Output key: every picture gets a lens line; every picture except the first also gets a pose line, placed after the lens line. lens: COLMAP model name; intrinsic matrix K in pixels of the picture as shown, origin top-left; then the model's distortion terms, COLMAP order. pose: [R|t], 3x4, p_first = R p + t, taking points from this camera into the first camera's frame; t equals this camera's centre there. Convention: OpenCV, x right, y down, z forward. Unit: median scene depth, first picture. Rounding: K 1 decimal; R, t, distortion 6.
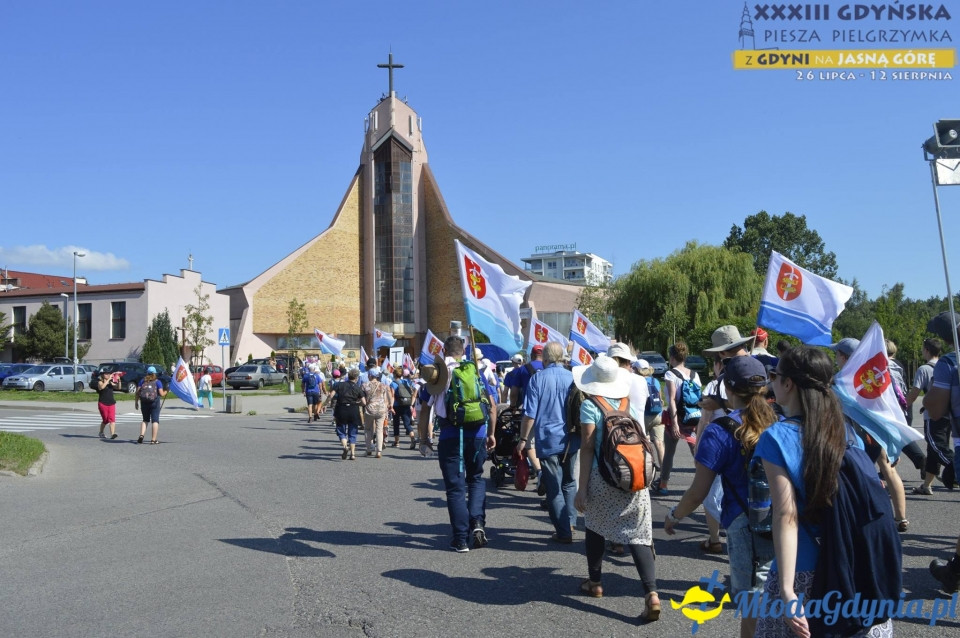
lens RADIAL K [[780.6, 0, 480.9], [0, 780.6, 318.8], [0, 0, 1]] dist [-0.106980, 0.031066]
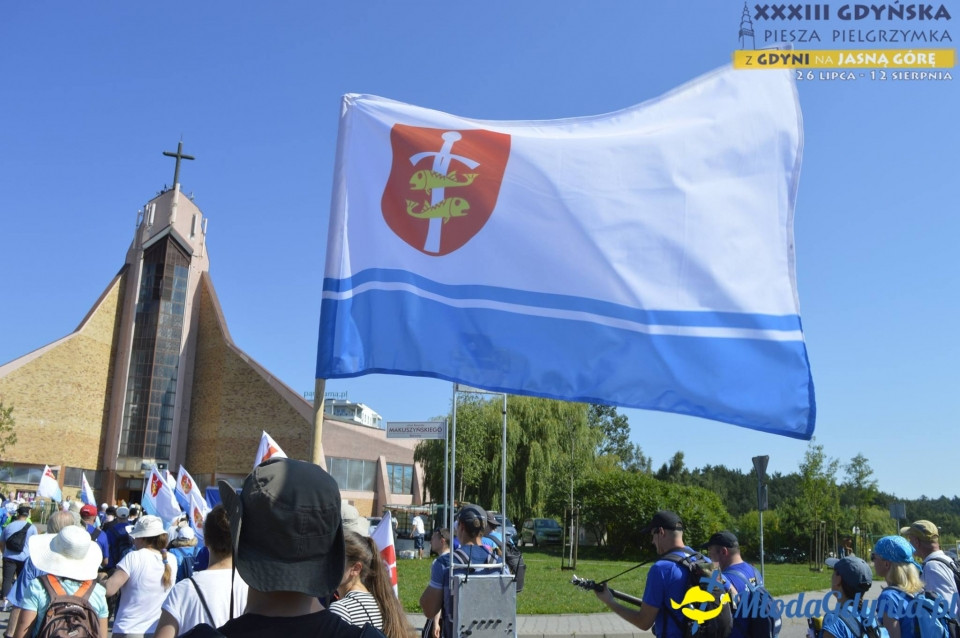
lens RADIAL K [[780.6, 0, 482.5], [0, 780.6, 318.8], [0, 0, 1]] dist [-0.106980, 0.031066]
pose [[0.951305, 0.110799, 0.287649, -0.020059], [-0.052166, 0.977574, -0.204027, 0.006831], [-0.303804, 0.179087, 0.935752, 0.130264]]
